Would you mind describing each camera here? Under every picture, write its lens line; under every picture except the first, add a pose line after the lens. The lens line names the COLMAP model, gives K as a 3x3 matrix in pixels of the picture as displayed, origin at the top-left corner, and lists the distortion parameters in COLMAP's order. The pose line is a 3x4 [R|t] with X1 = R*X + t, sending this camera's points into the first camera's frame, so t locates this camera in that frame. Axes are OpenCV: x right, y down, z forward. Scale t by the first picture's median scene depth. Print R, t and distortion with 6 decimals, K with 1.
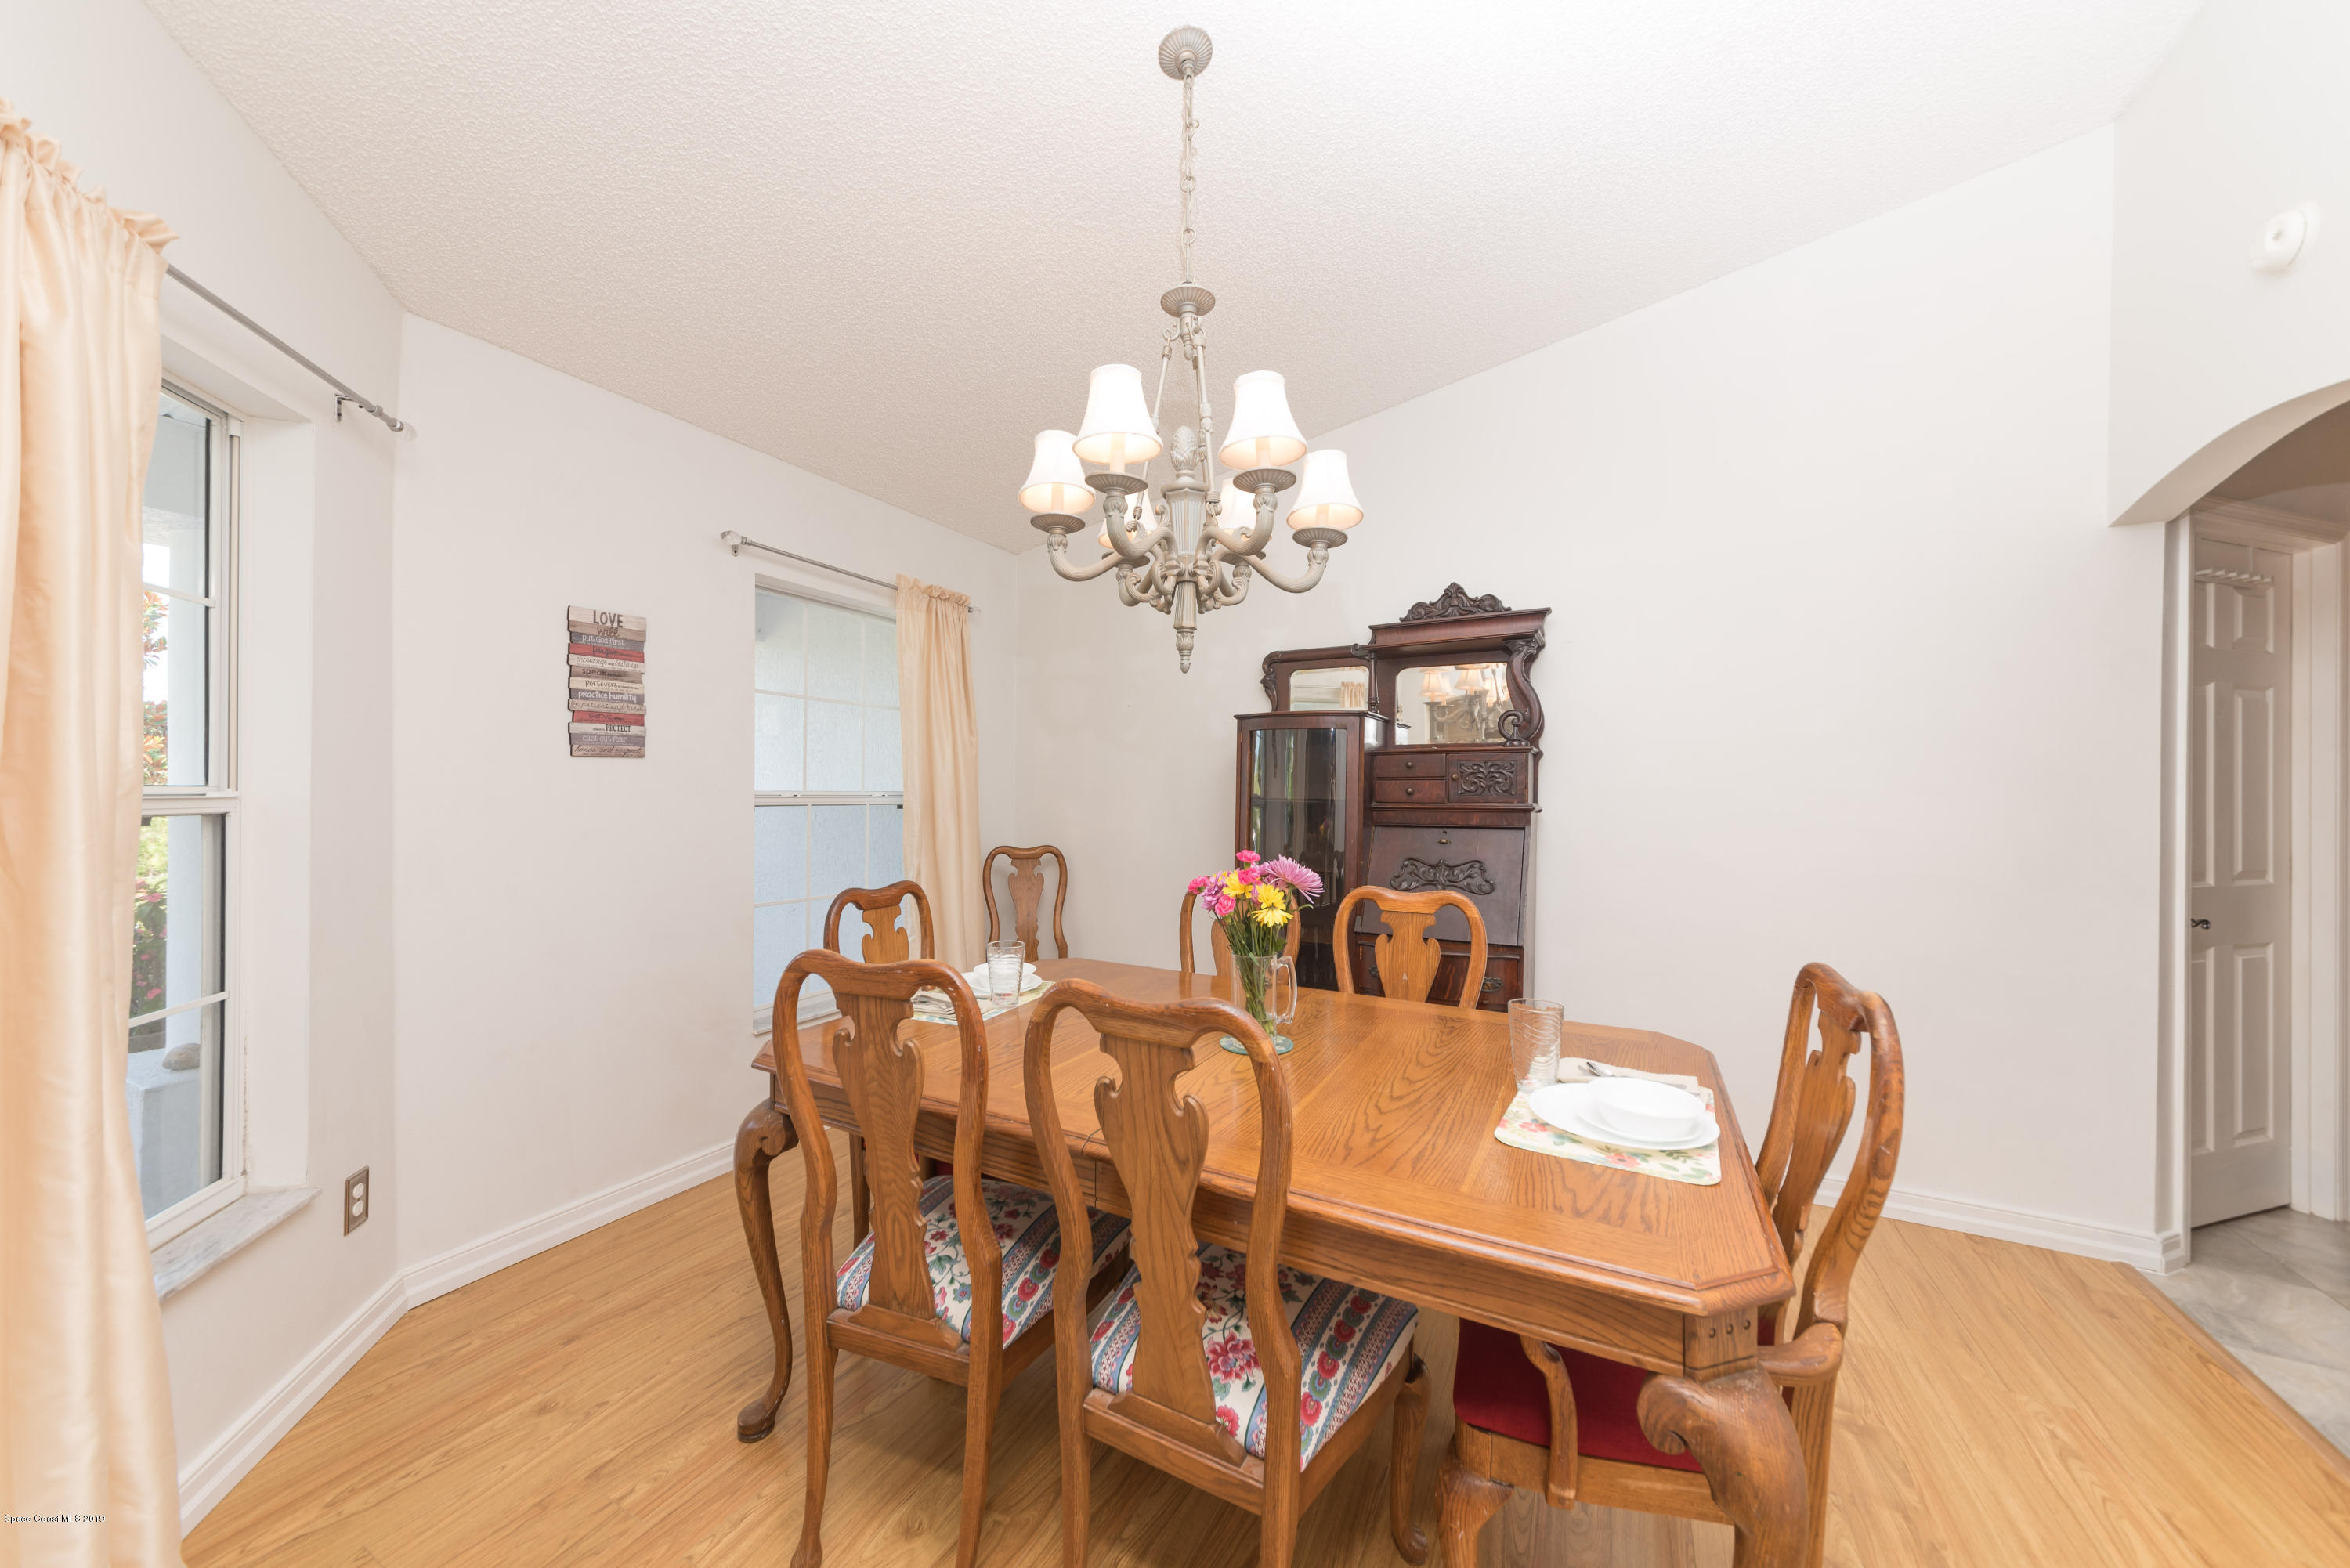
lens RADIAL K [[821.2, 0, 1173.5], [0, 821.2, 784.1], [0, 0, 1]] dist [-0.005815, -0.000424]
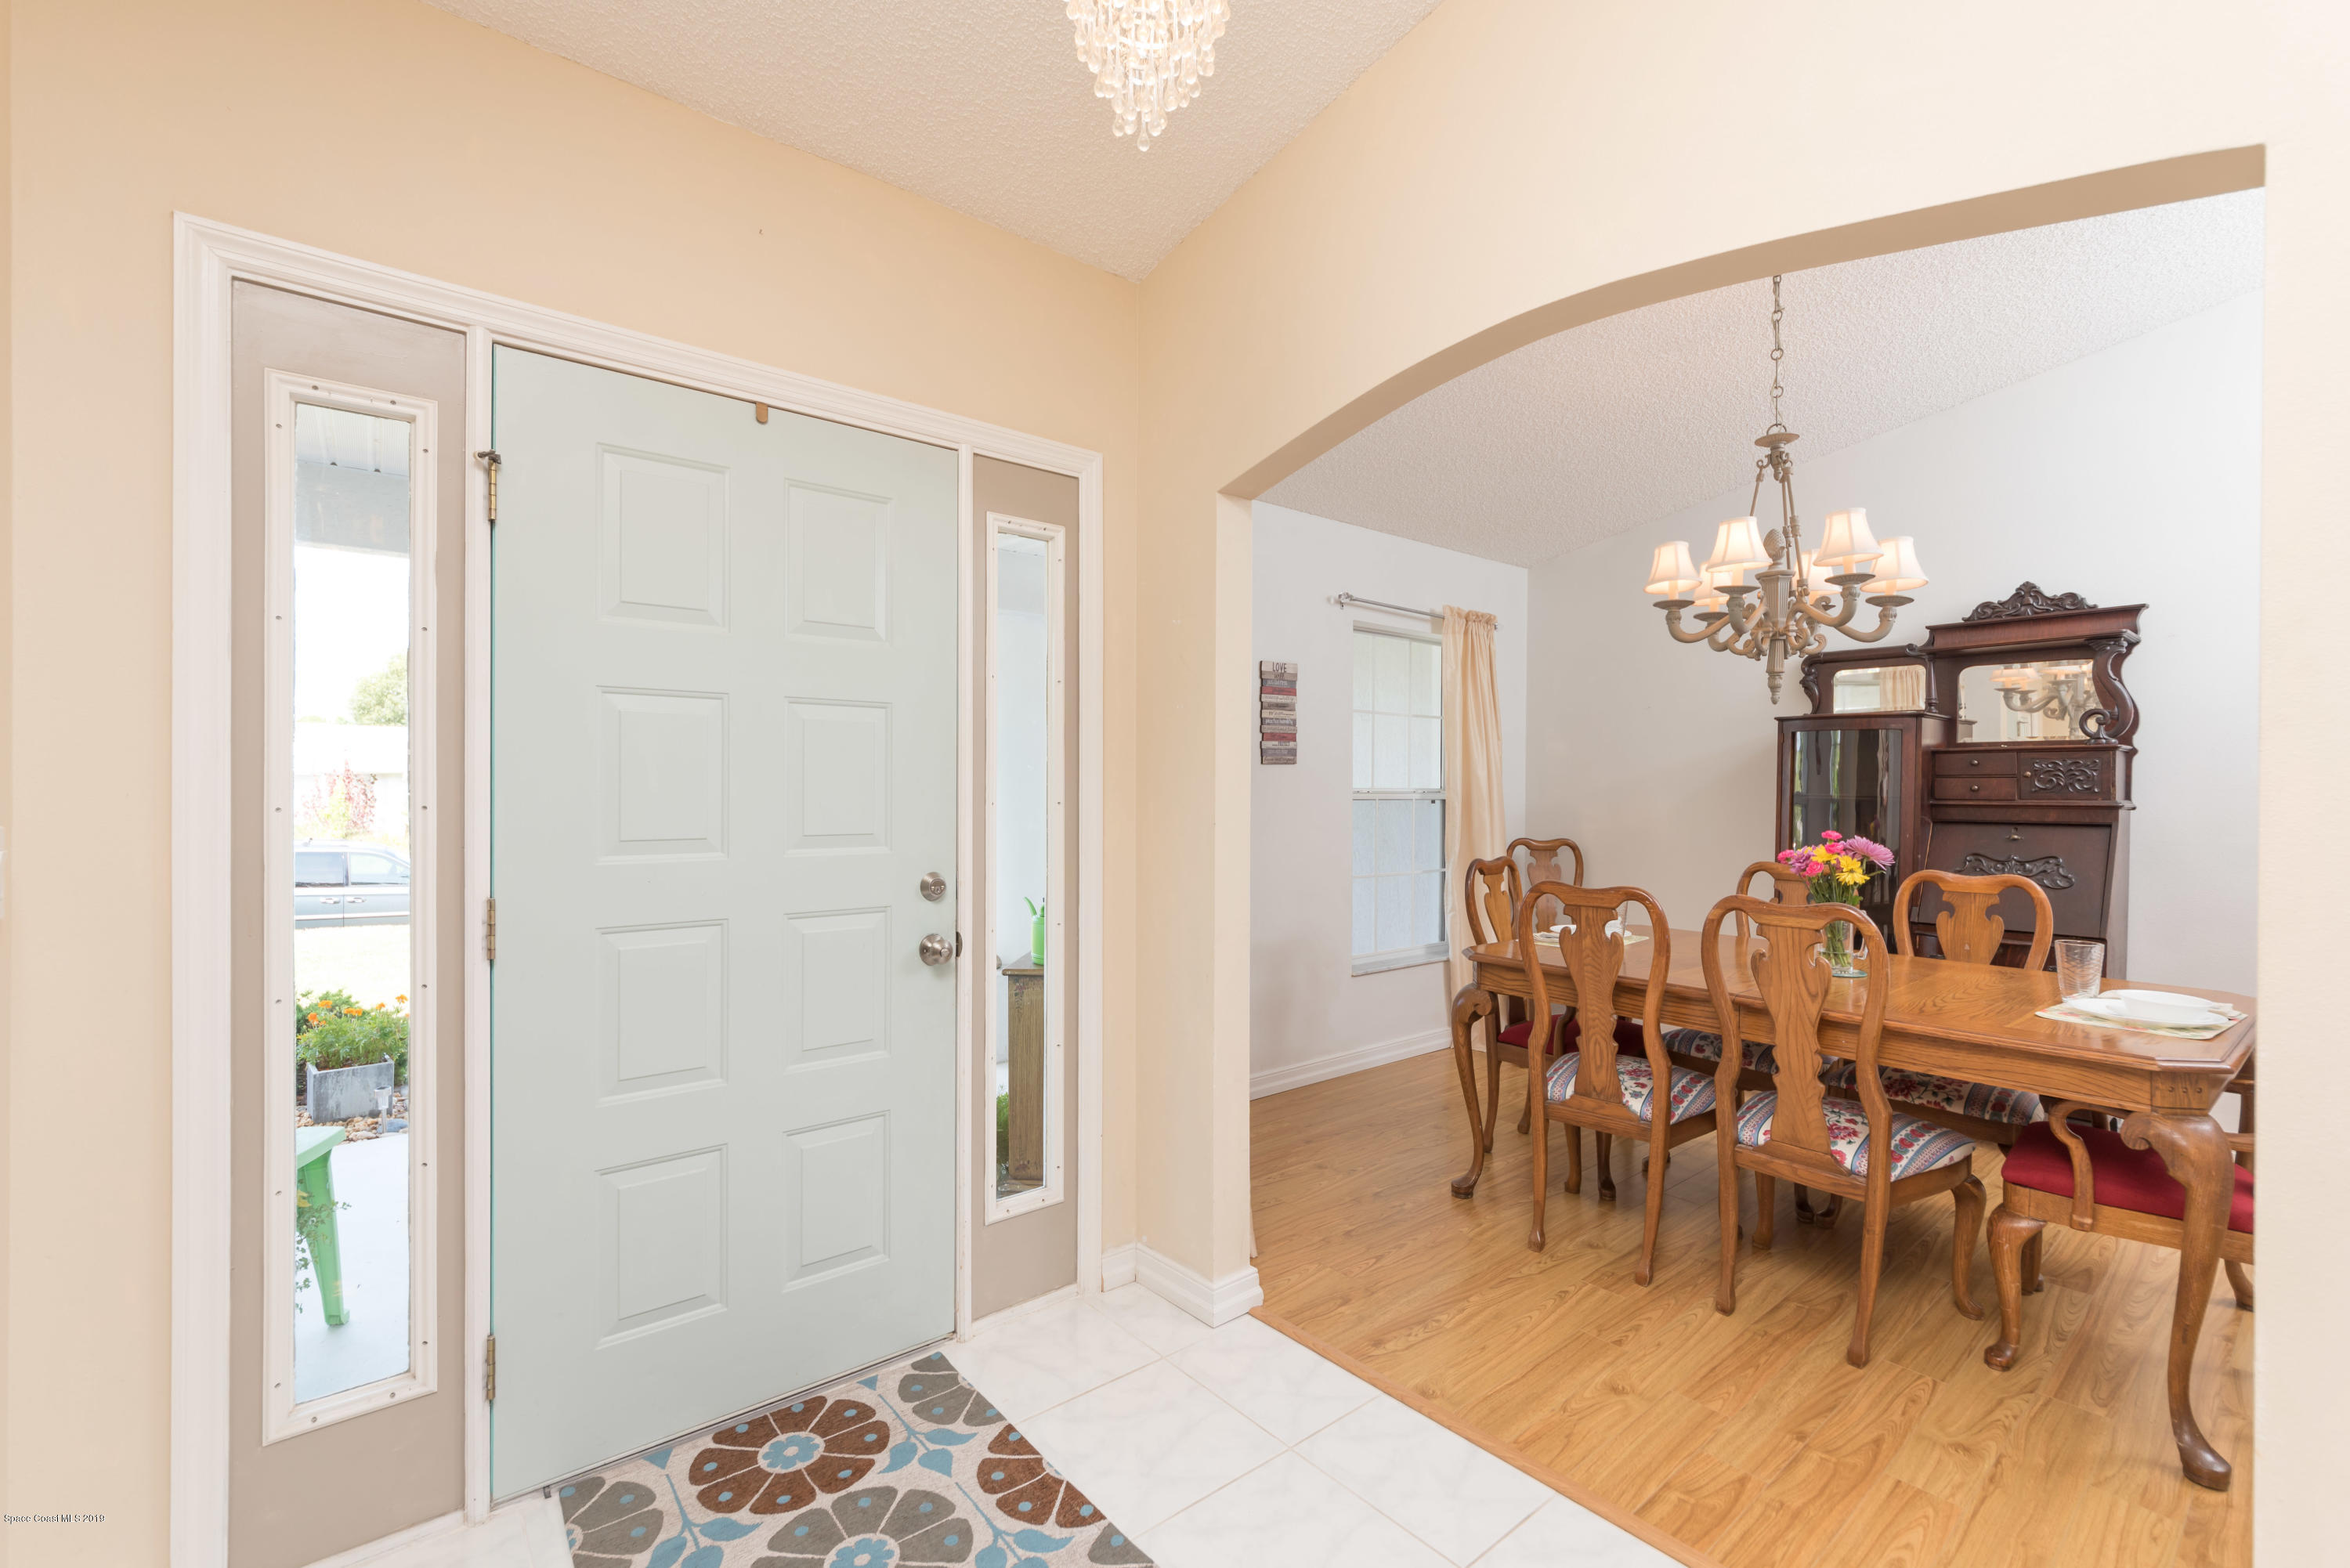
lens RADIAL K [[1015.4, 0, 1165.6], [0, 1015.4, 787.7], [0, 0, 1]] dist [-0.003874, -0.003985]
pose [[0.921533, -0.000516, -0.388299, -0.170640], [0.003810, 0.999963, 0.007713, -0.006488], [0.388280, -0.008588, 0.921501, -0.622856]]
